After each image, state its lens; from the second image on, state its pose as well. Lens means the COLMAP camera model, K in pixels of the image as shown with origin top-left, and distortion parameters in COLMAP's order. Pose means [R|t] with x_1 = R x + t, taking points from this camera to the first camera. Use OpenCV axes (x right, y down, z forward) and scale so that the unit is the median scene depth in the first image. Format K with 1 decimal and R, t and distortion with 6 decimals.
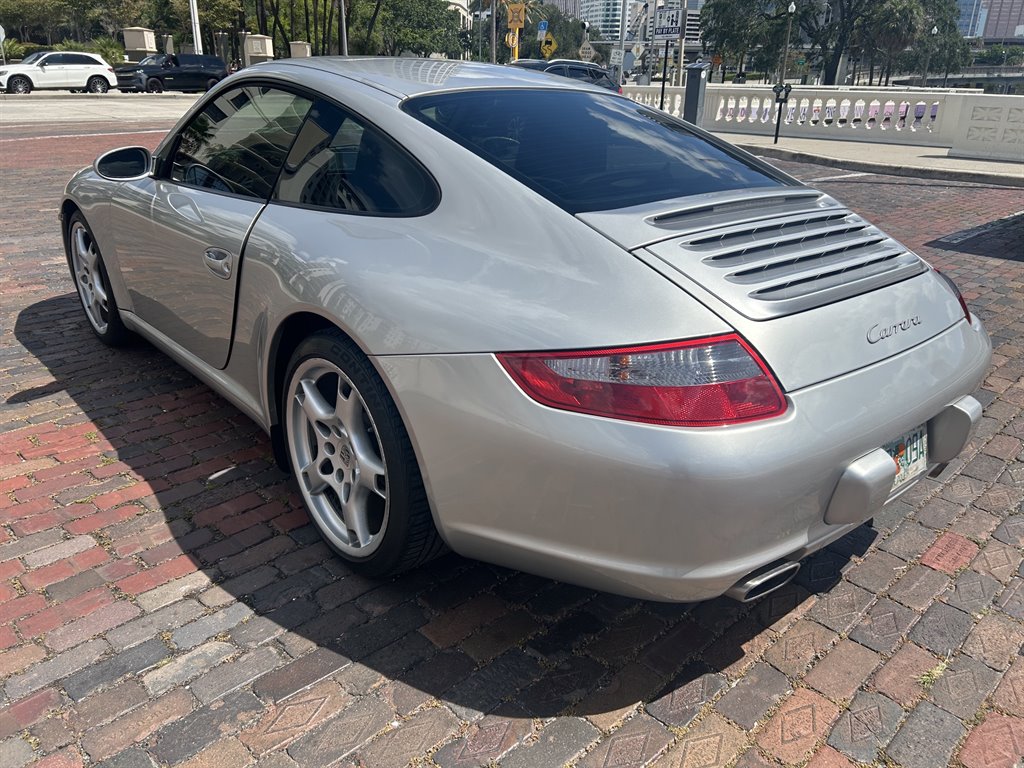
lens RADIAL K [[800.4, 0, 512.0], [0, 800.4, 384.0], [0, 0, 1]] dist [0.072630, -0.059929]
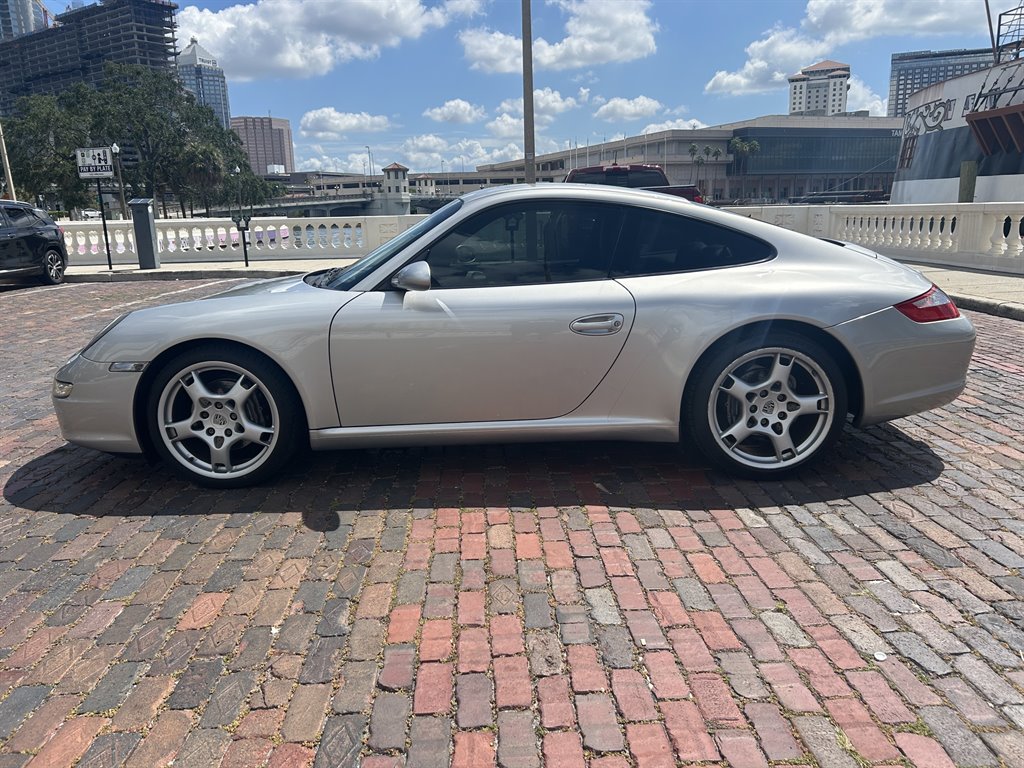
lens RADIAL K [[800.4, 0, 512.0], [0, 800.4, 384.0], [0, 0, 1]] dist [0.072630, -0.059929]
pose [[0.662725, -0.204875, 0.720293, -0.228907], [0.311165, 0.950221, -0.016022, -0.012401], [-0.681155, 0.234748, 0.693485, 0.027598]]
